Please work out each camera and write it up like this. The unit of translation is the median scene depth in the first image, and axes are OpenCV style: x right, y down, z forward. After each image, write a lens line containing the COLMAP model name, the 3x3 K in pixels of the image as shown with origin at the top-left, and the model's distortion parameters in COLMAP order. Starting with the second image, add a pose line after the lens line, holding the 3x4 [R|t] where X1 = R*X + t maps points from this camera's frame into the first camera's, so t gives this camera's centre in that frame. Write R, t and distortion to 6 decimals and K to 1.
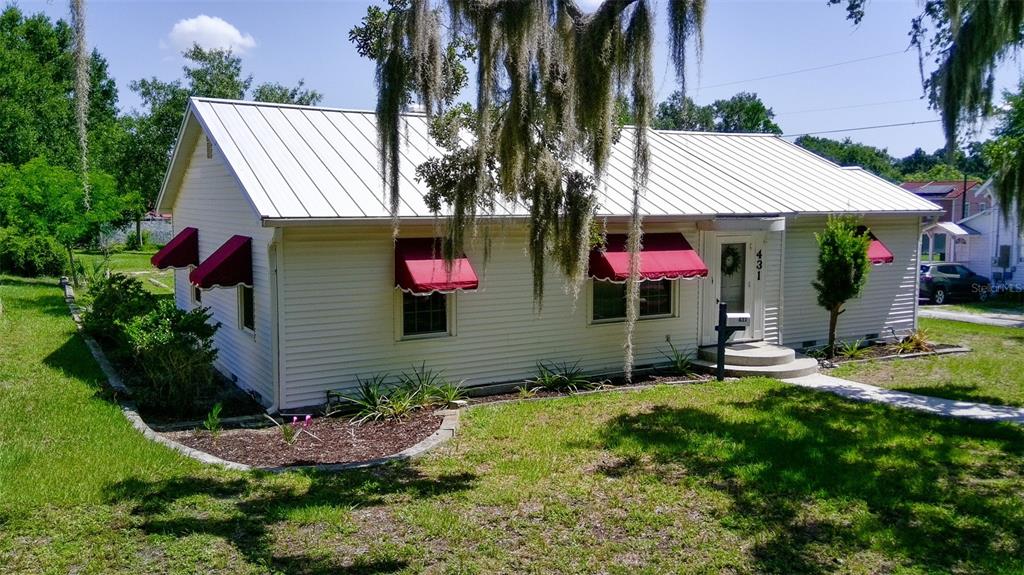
lens RADIAL K [[859.7, 0, 510.7], [0, 859.7, 285.6], [0, 0, 1]] dist [0.072926, -0.119646]
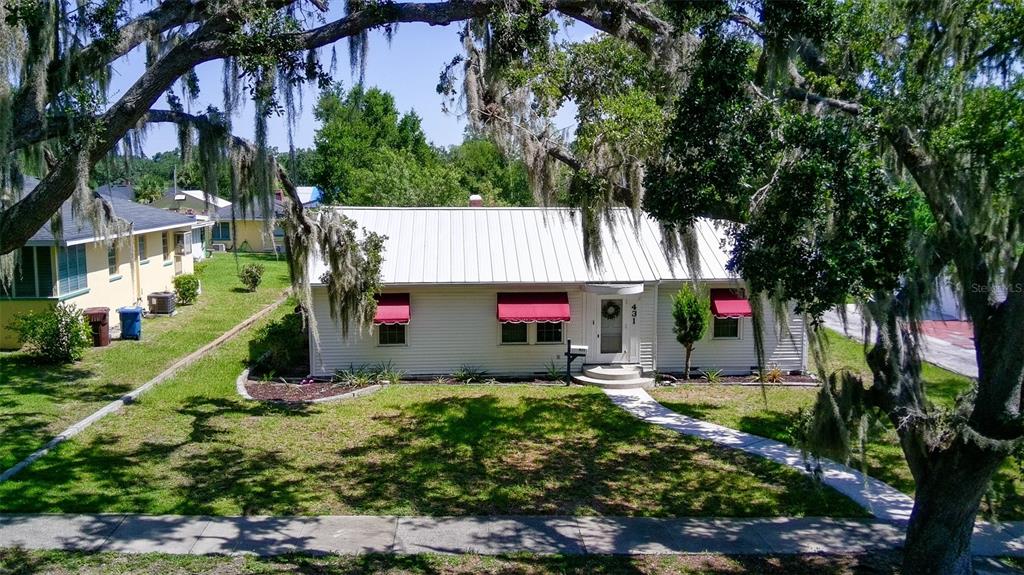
lens RADIAL K [[859.7, 0, 512.5], [0, 859.7, 288.7], [0, 0, 1]] dist [0.072926, -0.119646]
pose [[0.898470, 0.053394, -0.435775, 1.081432], [-0.043525, 0.998520, 0.032607, -0.155225], [0.436871, -0.010329, 0.899465, -0.638104]]
